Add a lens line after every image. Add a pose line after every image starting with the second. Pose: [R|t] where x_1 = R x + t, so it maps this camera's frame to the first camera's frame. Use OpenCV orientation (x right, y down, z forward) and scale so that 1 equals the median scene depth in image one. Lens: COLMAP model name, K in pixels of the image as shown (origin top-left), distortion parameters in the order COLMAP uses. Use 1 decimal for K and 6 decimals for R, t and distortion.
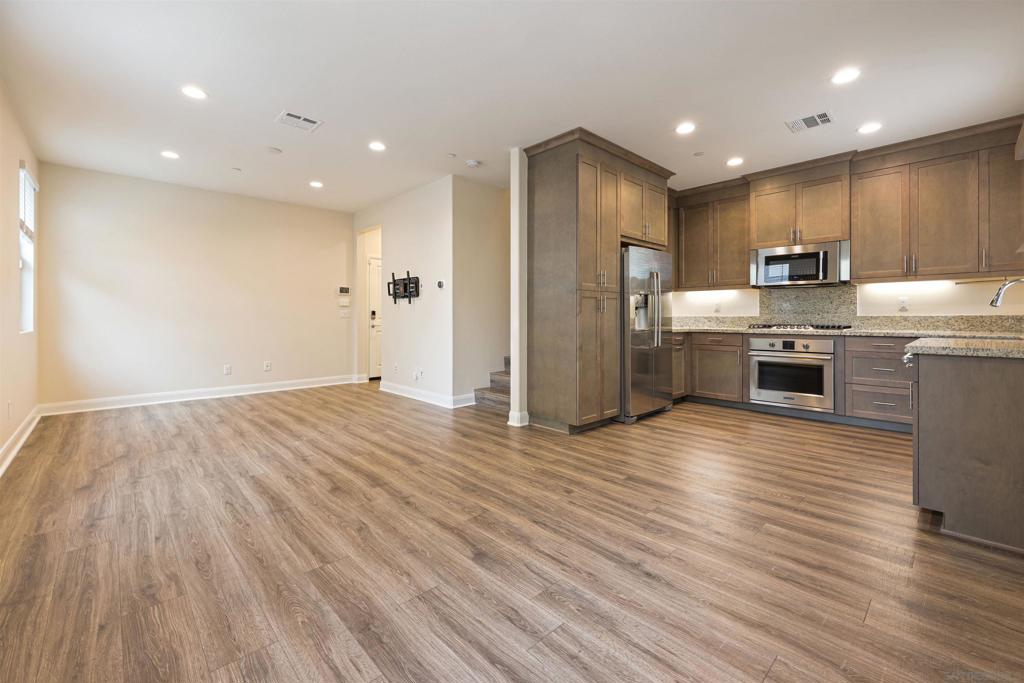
lens RADIAL K [[427.8, 0, 503.0], [0, 427.8, 319.5], [0, 0, 1]] dist [0.000611, -0.000381]
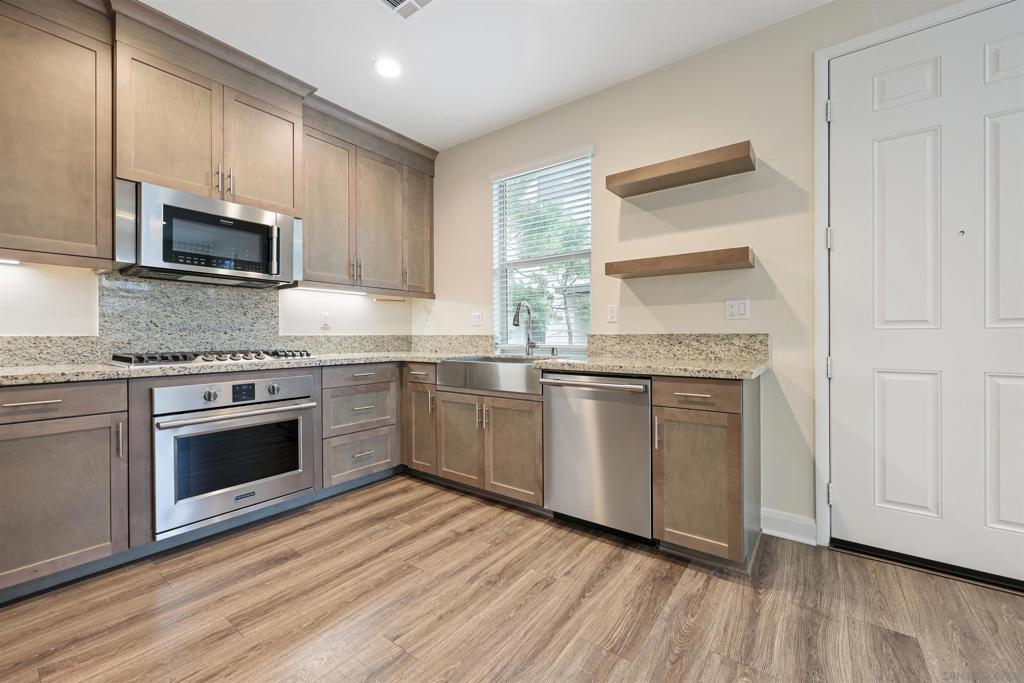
lens RADIAL K [[412.4, 0, 509.6], [0, 412.4, 338.0], [0, 0, 1]] dist [-0.000916, -0.000104]
pose [[-0.177330, -0.002080, 0.984149, 0.132106], [0.009010, 0.999952, 0.003737, -0.003973], [-0.984110, 0.009530, -0.177302, 0.808715]]
